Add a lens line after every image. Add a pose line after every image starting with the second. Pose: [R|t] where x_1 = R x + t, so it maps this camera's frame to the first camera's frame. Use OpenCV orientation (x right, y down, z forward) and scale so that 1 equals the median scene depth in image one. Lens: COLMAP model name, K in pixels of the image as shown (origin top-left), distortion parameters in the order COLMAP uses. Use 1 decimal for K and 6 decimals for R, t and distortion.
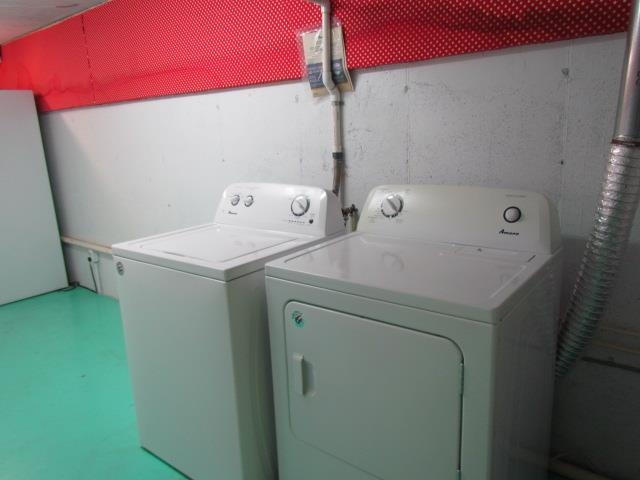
lens RADIAL K [[475.1, 0, 318.3], [0, 475.1, 241.4], [0, 0, 1]] dist [-0.027700, 0.010631]
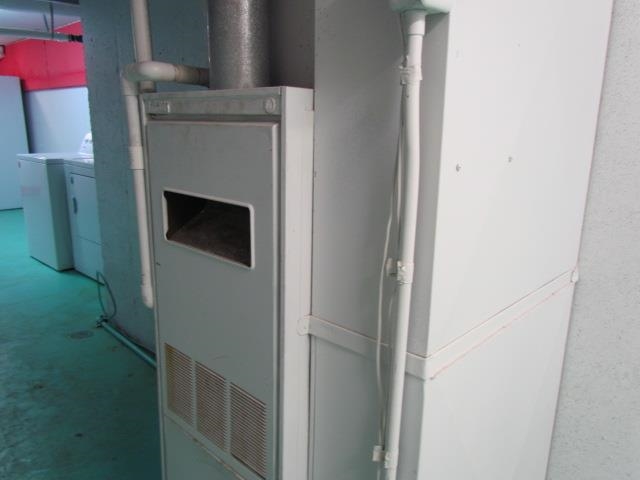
lens RADIAL K [[475.1, 0, 318.1], [0, 475.1, 236.3], [0, 0, 1]] dist [-0.027700, 0.010631]
pose [[0.995824, 0.071882, -0.056276, 0.536150], [-0.071649, 0.997411, 0.006151, 0.133358], [0.056573, -0.002093, 0.998396, -0.531669]]
